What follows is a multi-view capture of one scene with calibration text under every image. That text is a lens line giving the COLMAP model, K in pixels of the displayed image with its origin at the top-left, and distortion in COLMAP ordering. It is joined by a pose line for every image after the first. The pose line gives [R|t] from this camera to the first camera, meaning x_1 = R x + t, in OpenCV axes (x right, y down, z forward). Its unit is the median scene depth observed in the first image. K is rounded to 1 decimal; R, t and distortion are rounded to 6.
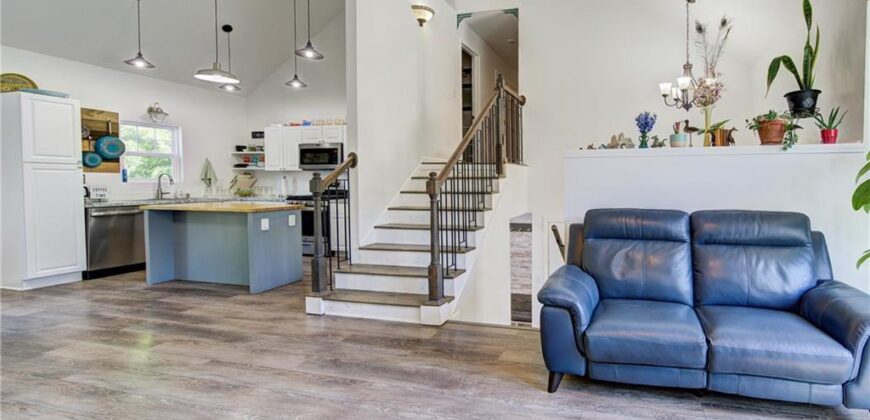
lens RADIAL K [[377.0, 0, 548.1], [0, 377.0, 189.0], [0, 0, 1]] dist [0.016392, -0.000615]
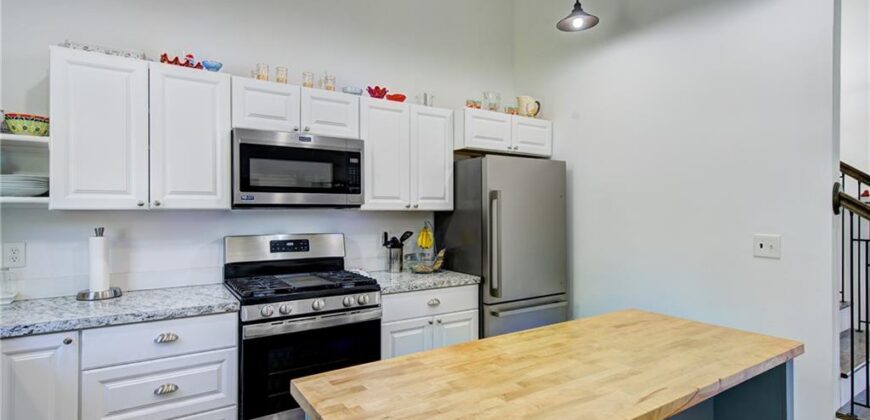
lens RADIAL K [[446.7, 0, 450.4], [0, 446.7, 210.9], [0, 0, 1]] dist [0.019238, 0.000155]
pose [[0.680786, -0.005152, 0.732464, -0.811096], [0.017422, 0.999806, -0.009160, -0.040424], [-0.732275, 0.018997, 0.680744, 0.599226]]
